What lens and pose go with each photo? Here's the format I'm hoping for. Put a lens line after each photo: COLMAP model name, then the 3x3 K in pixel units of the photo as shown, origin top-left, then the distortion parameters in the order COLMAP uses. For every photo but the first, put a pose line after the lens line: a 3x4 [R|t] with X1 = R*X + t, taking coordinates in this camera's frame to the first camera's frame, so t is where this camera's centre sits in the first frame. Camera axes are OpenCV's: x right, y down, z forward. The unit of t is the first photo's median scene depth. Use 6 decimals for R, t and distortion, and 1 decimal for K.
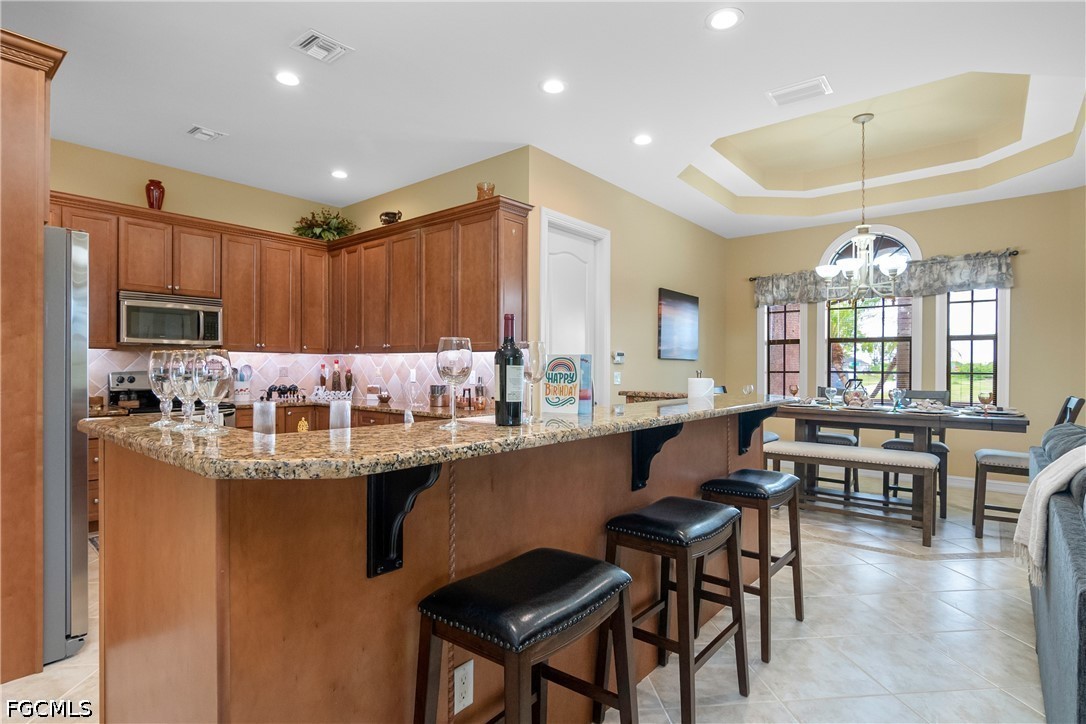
lens RADIAL K [[549.7, 0, 535.7], [0, 549.7, 370.4], [0, 0, 1]] dist [-0.026436, 0.007833]
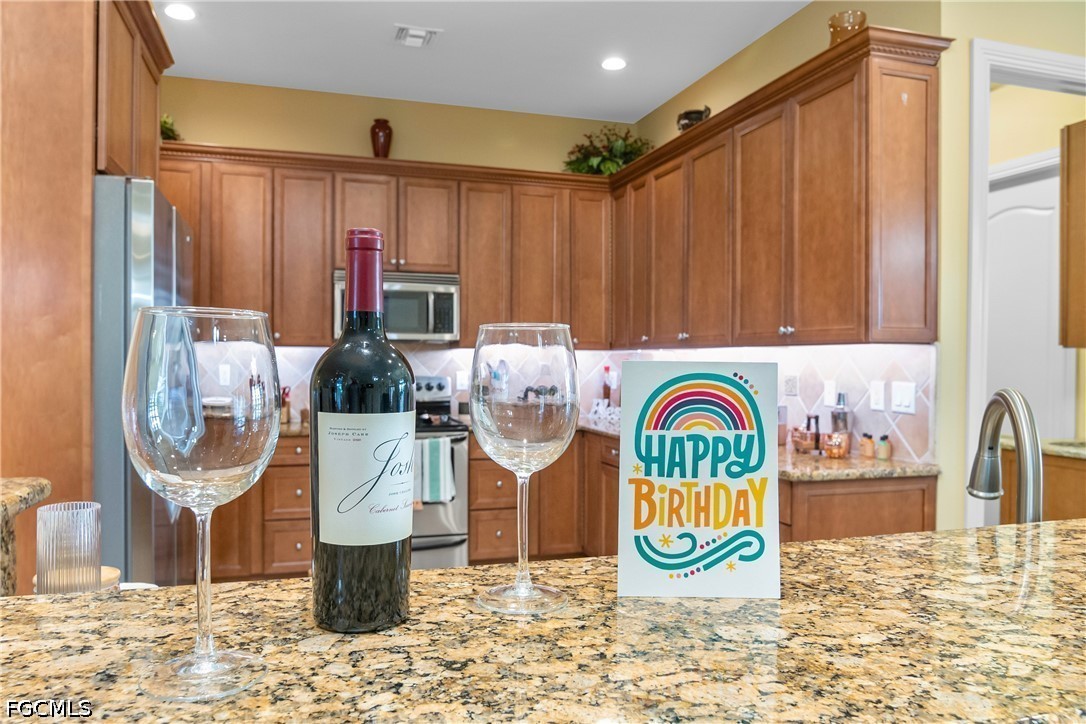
lens RADIAL K [[771.7, 0, 534.5], [0, 771.7, 372.7], [0, 0, 1]] dist [-0.023866, -0.006516]
pose [[0.839470, 0.006293, -0.543370, 0.044358], [-0.003893, 0.999977, 0.005568, -0.009145], [0.543392, -0.002559, 0.839475, 0.204136]]
